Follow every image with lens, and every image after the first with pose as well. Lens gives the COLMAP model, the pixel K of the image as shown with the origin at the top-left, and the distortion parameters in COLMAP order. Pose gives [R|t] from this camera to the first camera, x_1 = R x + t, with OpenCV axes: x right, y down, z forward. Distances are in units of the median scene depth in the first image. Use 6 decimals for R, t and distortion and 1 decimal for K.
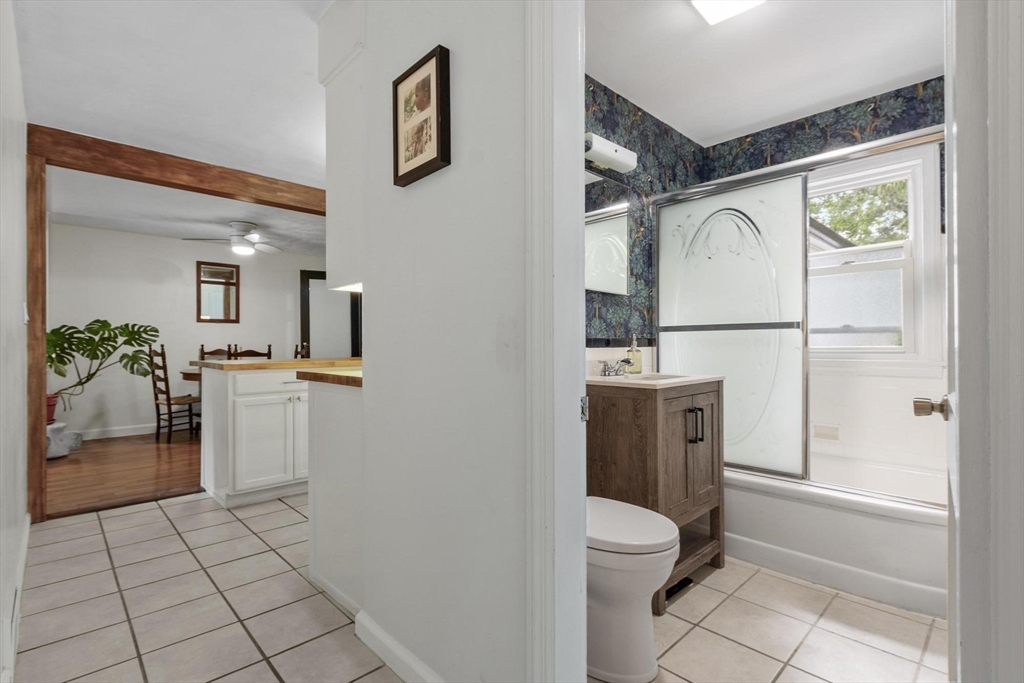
lens RADIAL K [[483.0, 0, 512.0], [0, 483.0, 341.5], [0, 0, 1]] dist [0.000588, 0.000120]
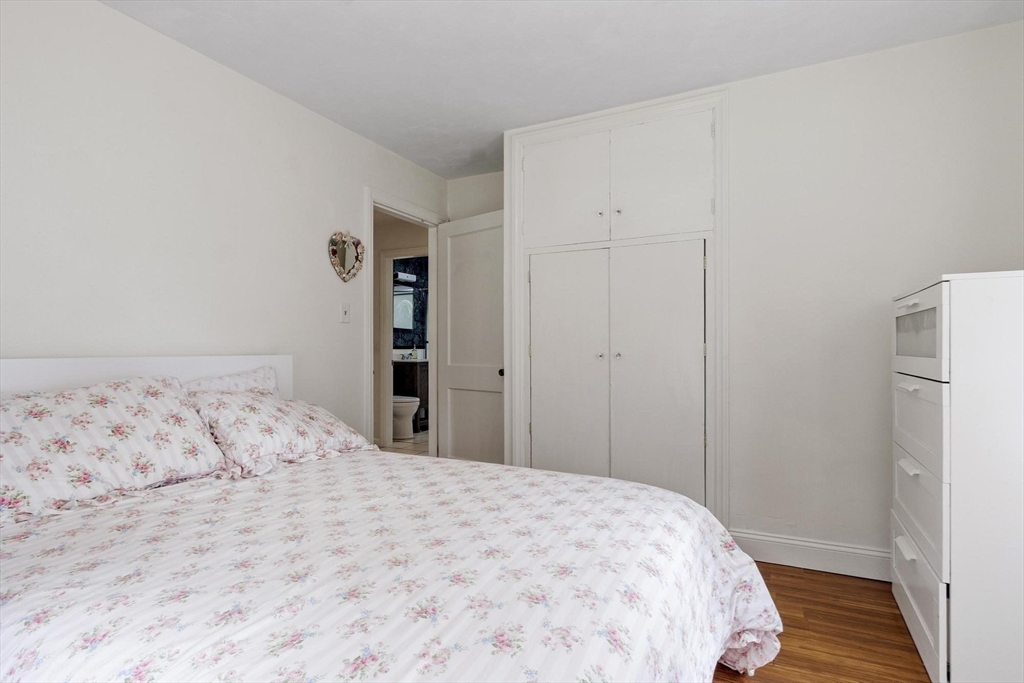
lens RADIAL K [[512.8, 0, 512.0], [0, 512.8, 341.5], [0, 0, 1]] dist [0.001051, 0.000207]
pose [[0.943605, 0.006240, 0.331014, -0.177211], [-0.005166, 0.999978, -0.004124, -0.020580], [-0.331033, 0.002181, 0.943617, -1.854276]]
